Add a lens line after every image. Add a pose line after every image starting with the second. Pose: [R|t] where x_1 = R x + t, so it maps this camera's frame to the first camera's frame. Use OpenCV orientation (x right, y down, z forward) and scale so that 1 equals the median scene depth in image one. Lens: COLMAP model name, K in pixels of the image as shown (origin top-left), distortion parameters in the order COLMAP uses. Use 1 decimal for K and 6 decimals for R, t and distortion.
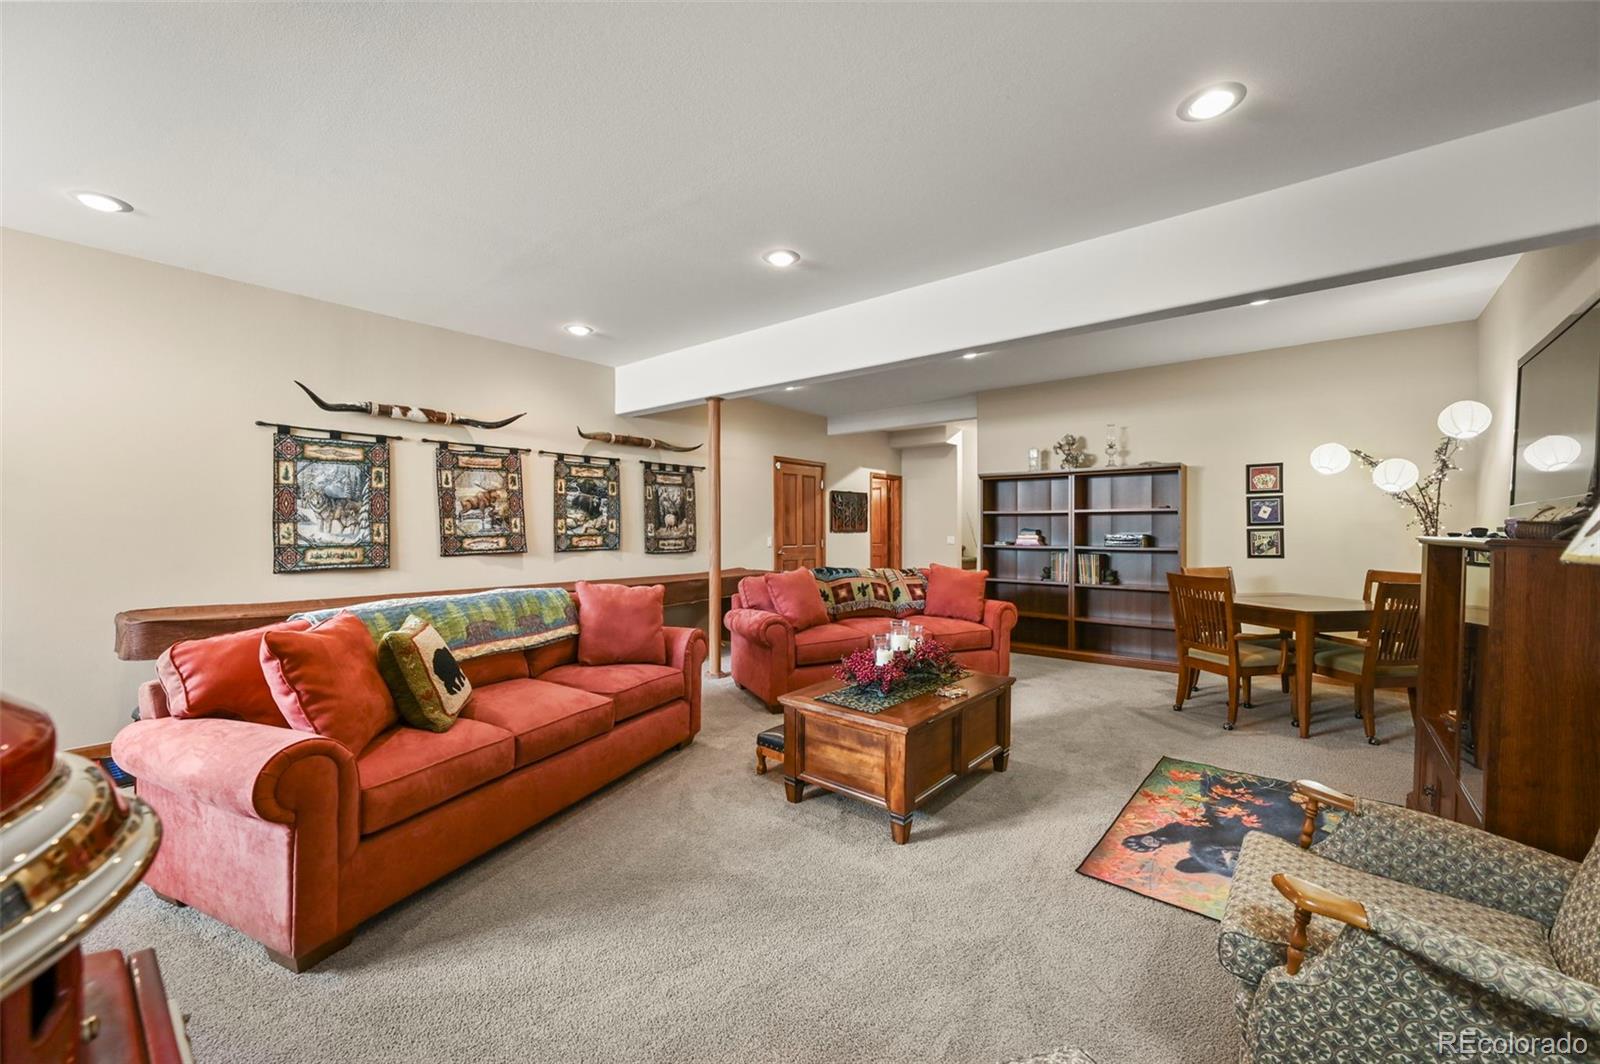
lens RADIAL K [[630.8, 0, 798.2], [0, 630.8, 533.2], [0, 0, 1]] dist [-0.002266, -0.000037]
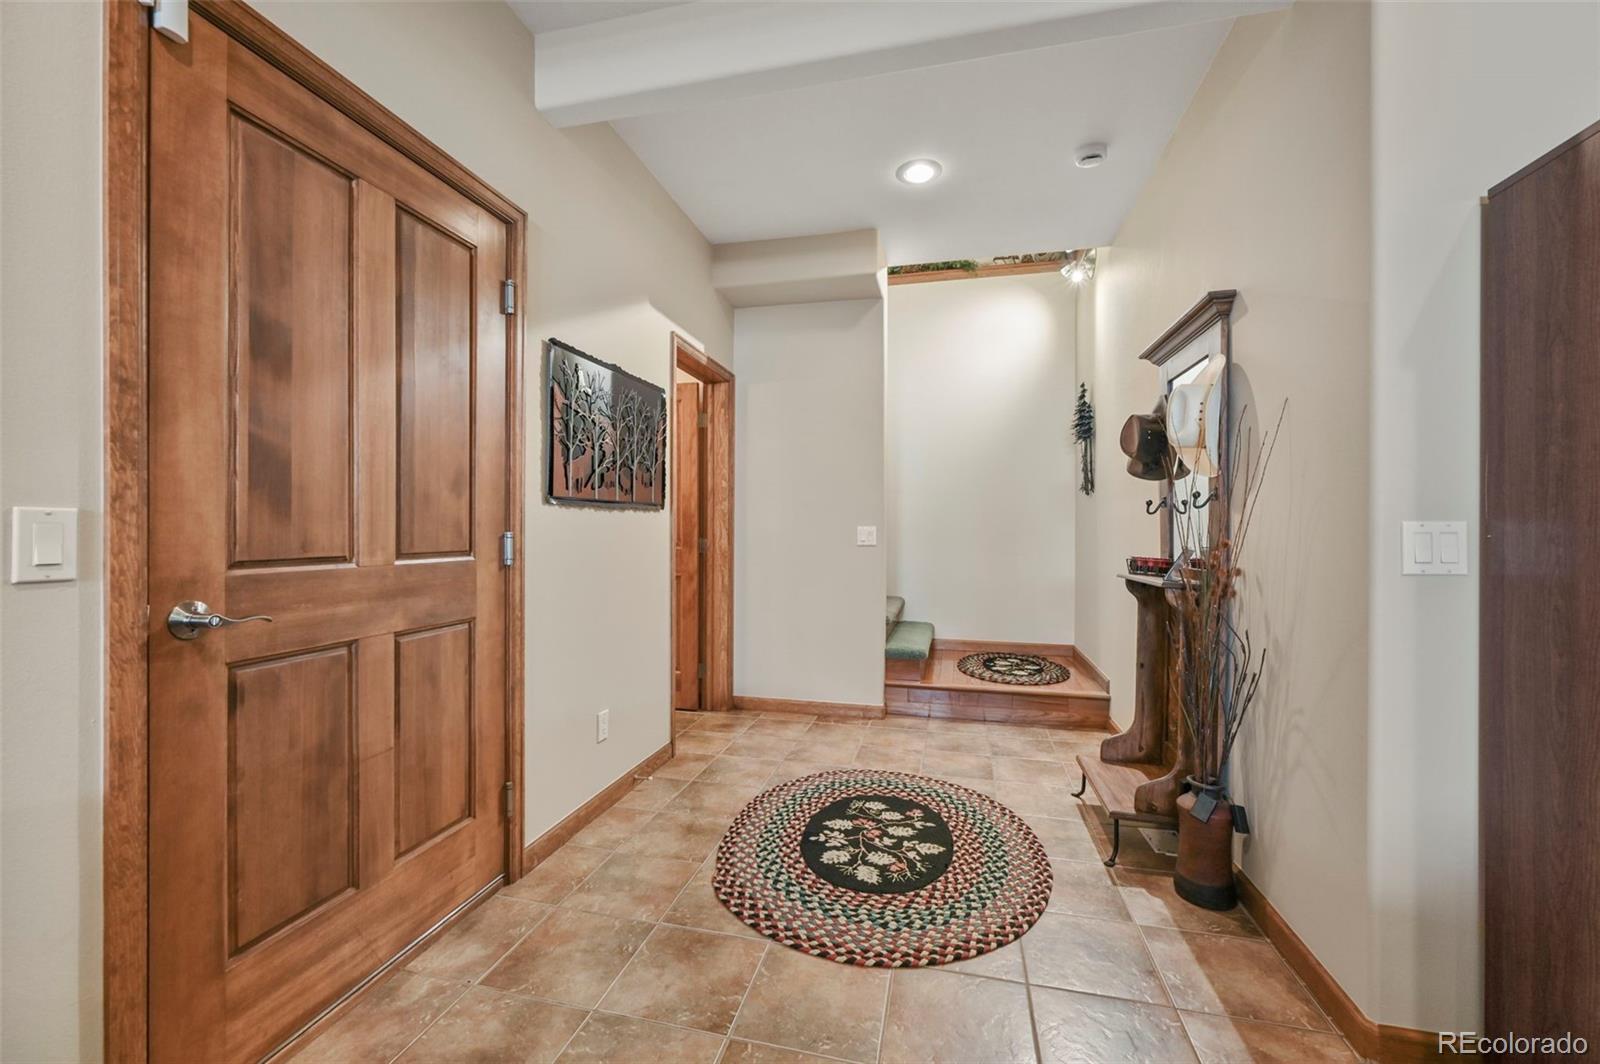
lens RADIAL K [[630.8, 0, 797.6], [0, 630.8, 532.3], [0, 0, 1]] dist [-0.002266, -0.000037]
pose [[0.899140, 0.004210, 0.437641, 0.030239], [-0.006326, 0.999974, 0.003377, 0.007896], [-0.437615, -0.005805, 0.899144, 0.696455]]
